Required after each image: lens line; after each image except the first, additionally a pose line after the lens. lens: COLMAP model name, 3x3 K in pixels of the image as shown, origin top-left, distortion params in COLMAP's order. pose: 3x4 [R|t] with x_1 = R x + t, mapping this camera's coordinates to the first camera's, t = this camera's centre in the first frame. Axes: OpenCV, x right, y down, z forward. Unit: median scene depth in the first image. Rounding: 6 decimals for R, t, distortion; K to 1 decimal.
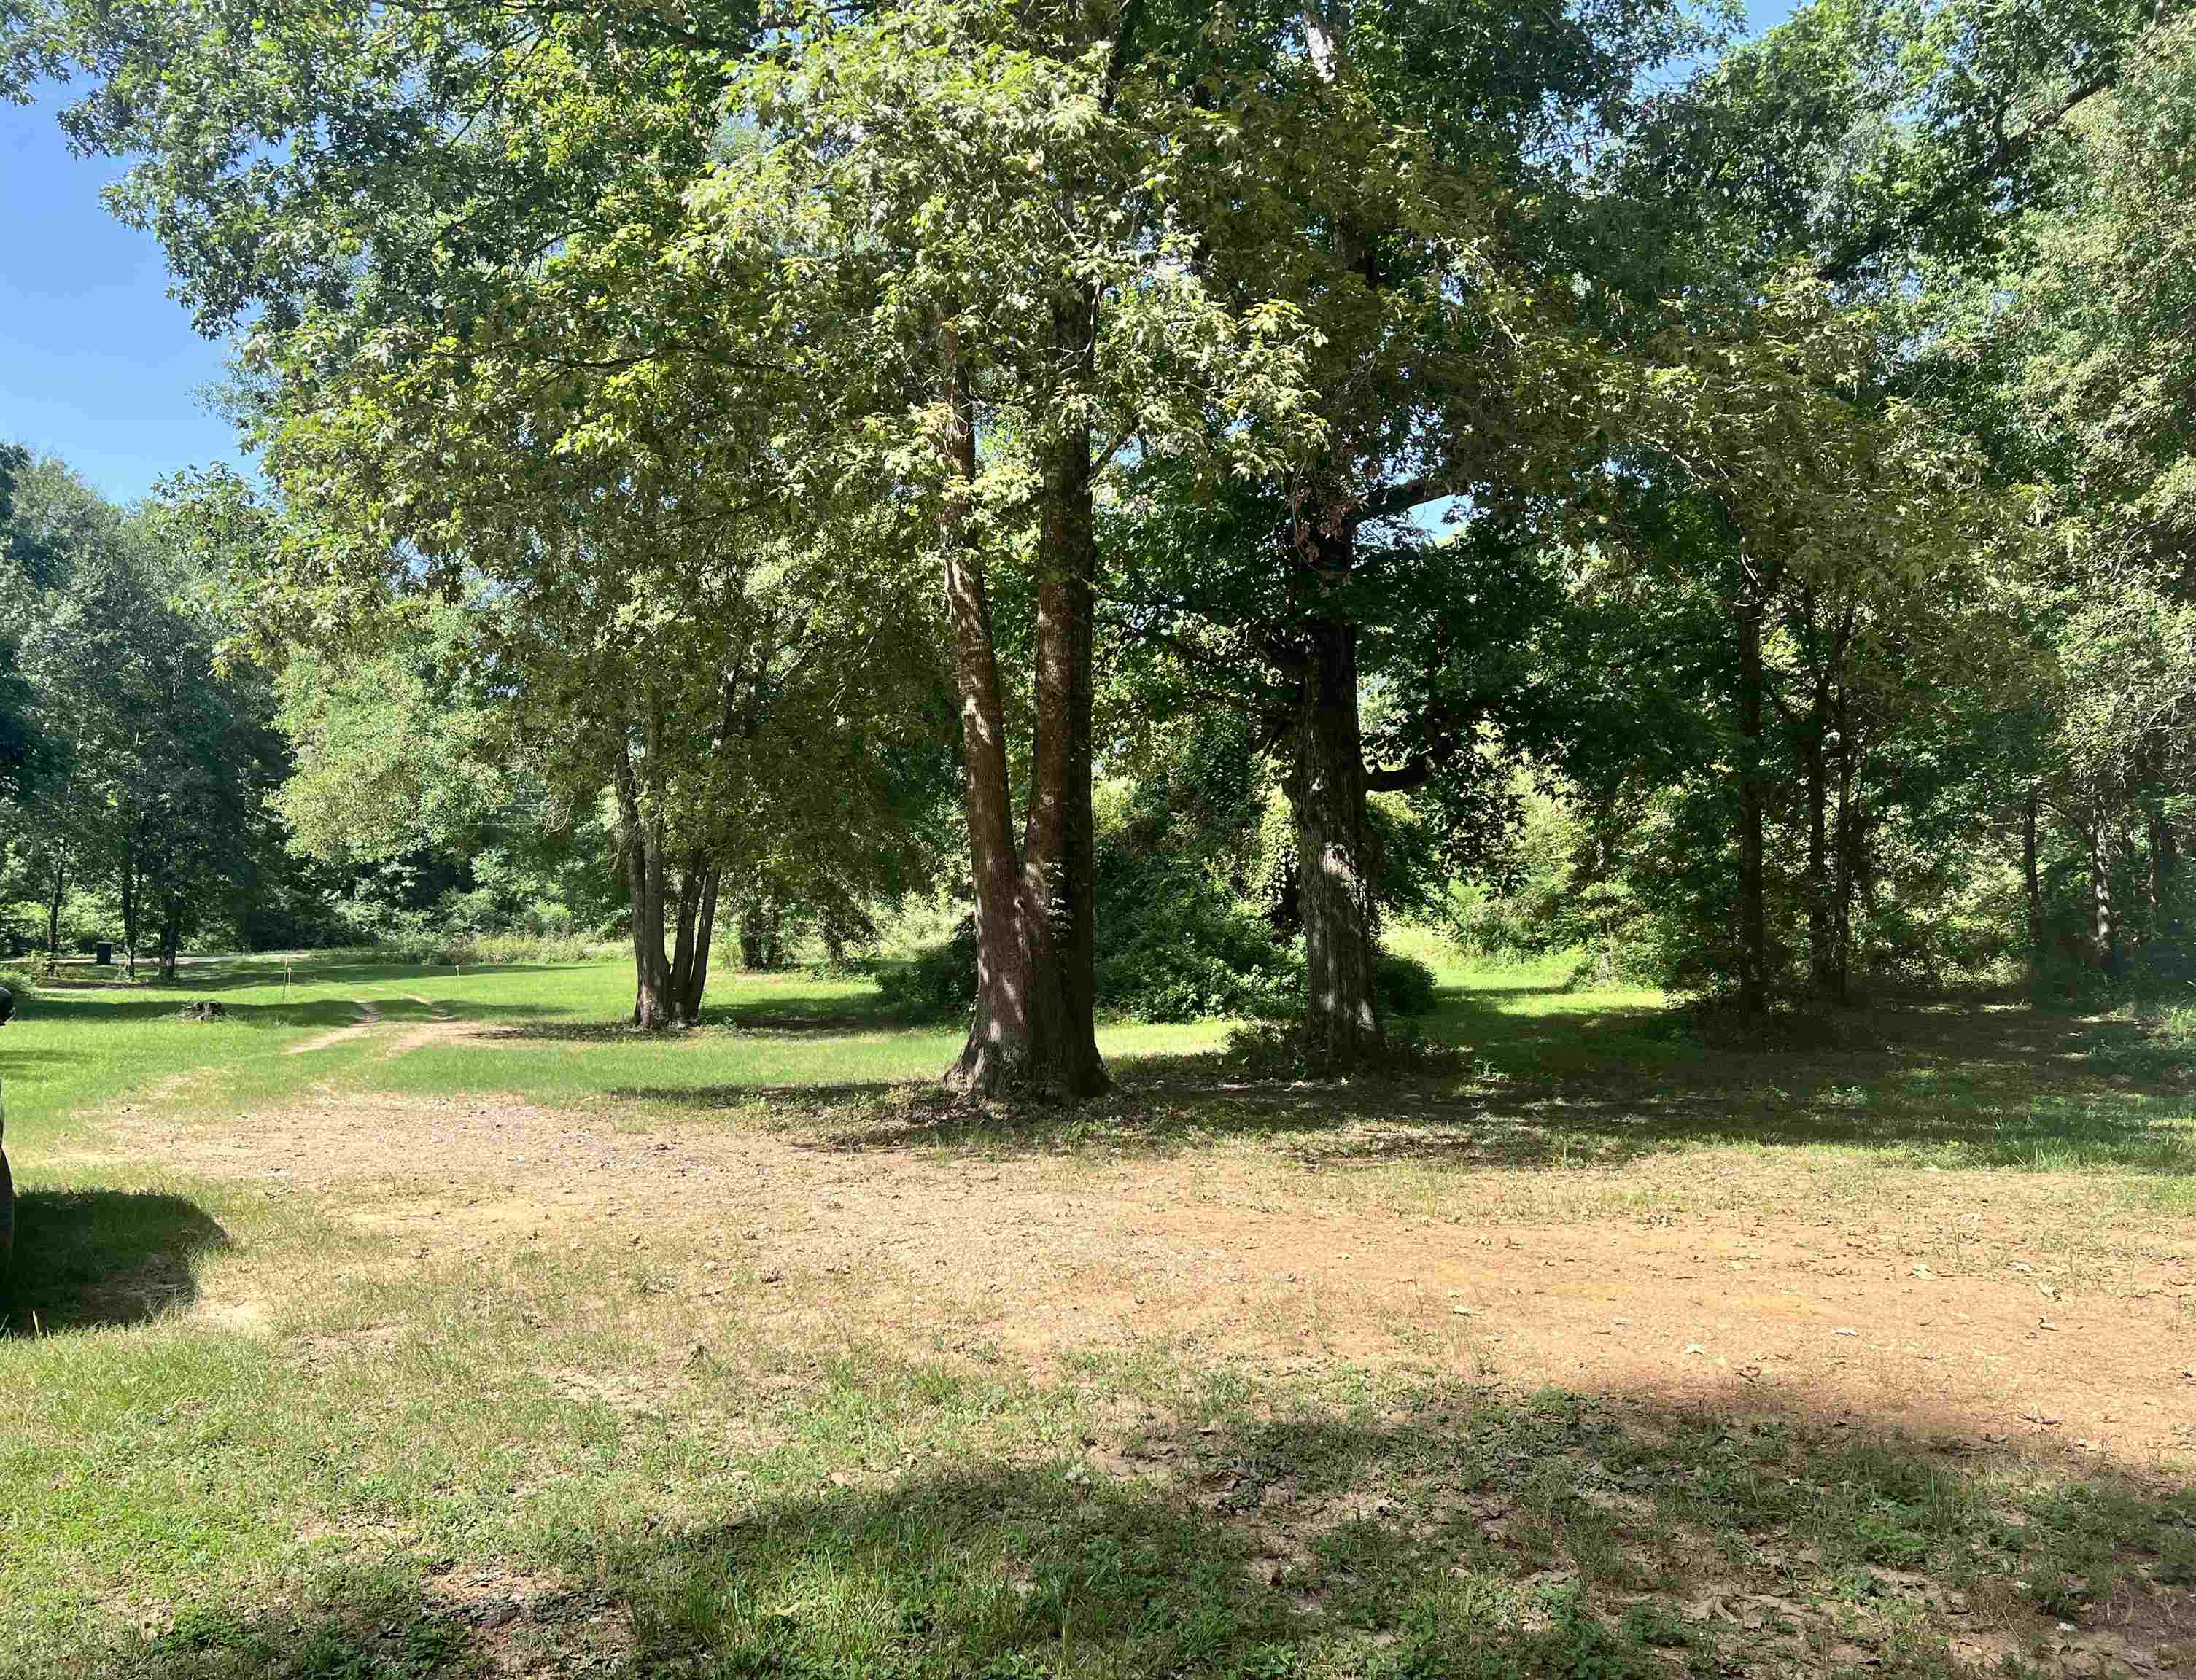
lens RADIAL K [[1680.9, 0, 1098.0], [0, 1680.9, 840.0], [0, 0, 1]] dist [-0.000604, 0.000417]
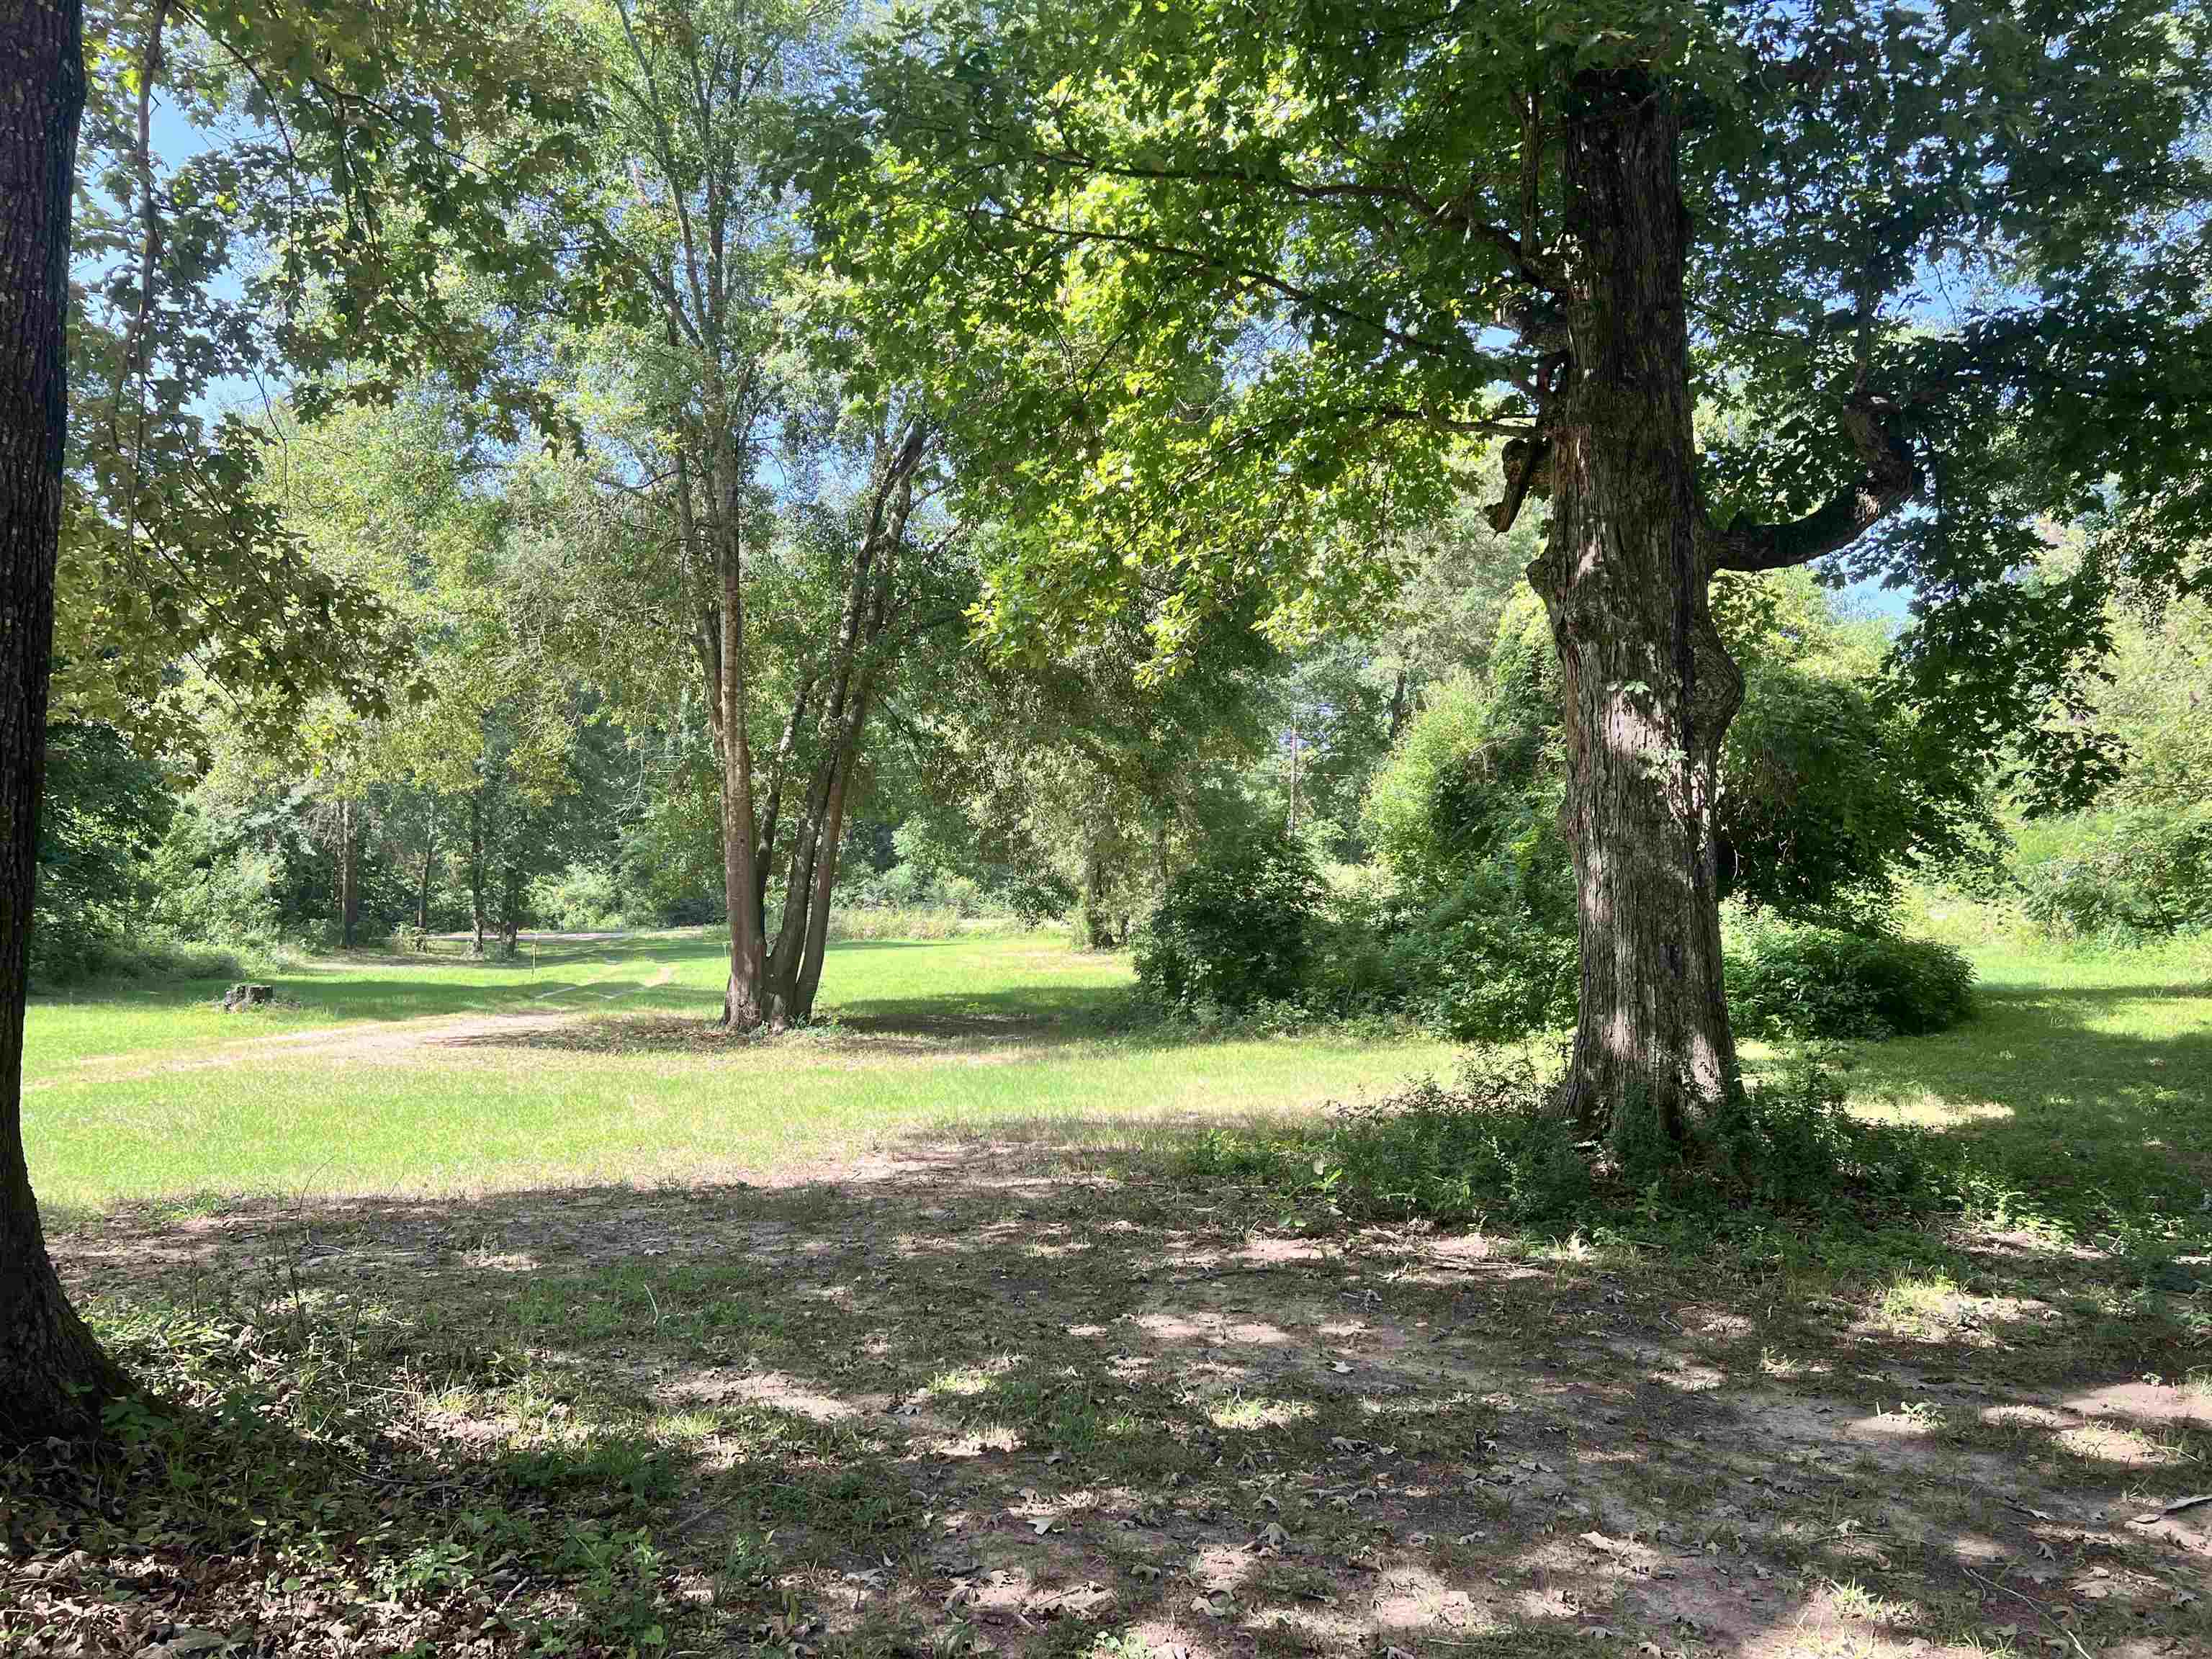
lens RADIAL K [[1641.9, 0, 1106.0], [0, 1641.9, 829.5], [0, 0, 1]] dist [0.006800, -0.065650]
pose [[0.948153, -0.016133, -0.317404, 0.095802], [0.017235, 0.999851, 0.000664, 0.025408], [0.317346, -0.006100, 0.948290, 0.349369]]
